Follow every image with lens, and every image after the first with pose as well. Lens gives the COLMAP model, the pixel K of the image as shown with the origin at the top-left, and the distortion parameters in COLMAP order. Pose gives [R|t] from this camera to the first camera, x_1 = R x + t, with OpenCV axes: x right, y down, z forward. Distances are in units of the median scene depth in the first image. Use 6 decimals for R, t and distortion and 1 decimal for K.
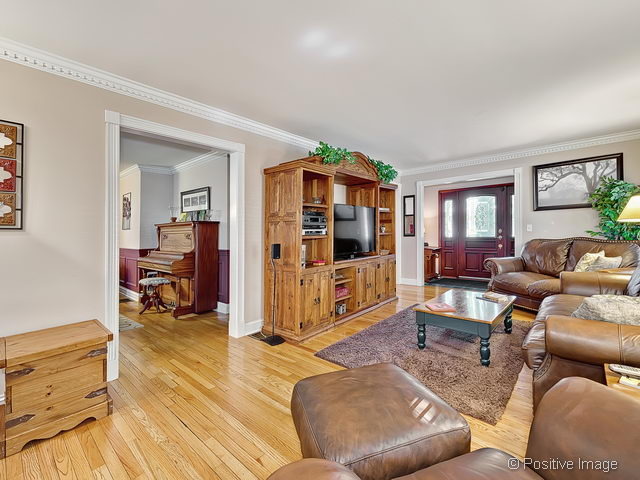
lens RADIAL K [[282.7, 0, 324.6], [0, 282.7, 230.9], [0, 0, 1]] dist [0.000330, 0.000012]
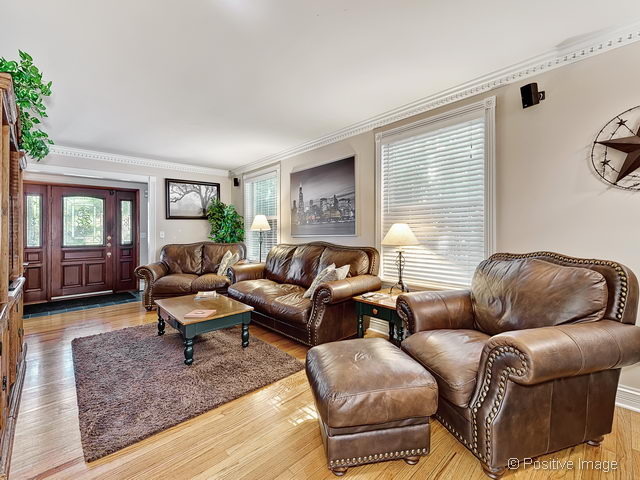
lens RADIAL K [[282.7, 0, 324.6], [0, 282.7, 230.9], [0, 0, 1]] dist [0.000330, 0.000012]
pose [[0.101415, 0.027860, 0.994454, -0.295492], [0.007928, 0.999553, -0.028812, 0.012484], [-0.994813, 0.010806, 0.101149, 0.276857]]
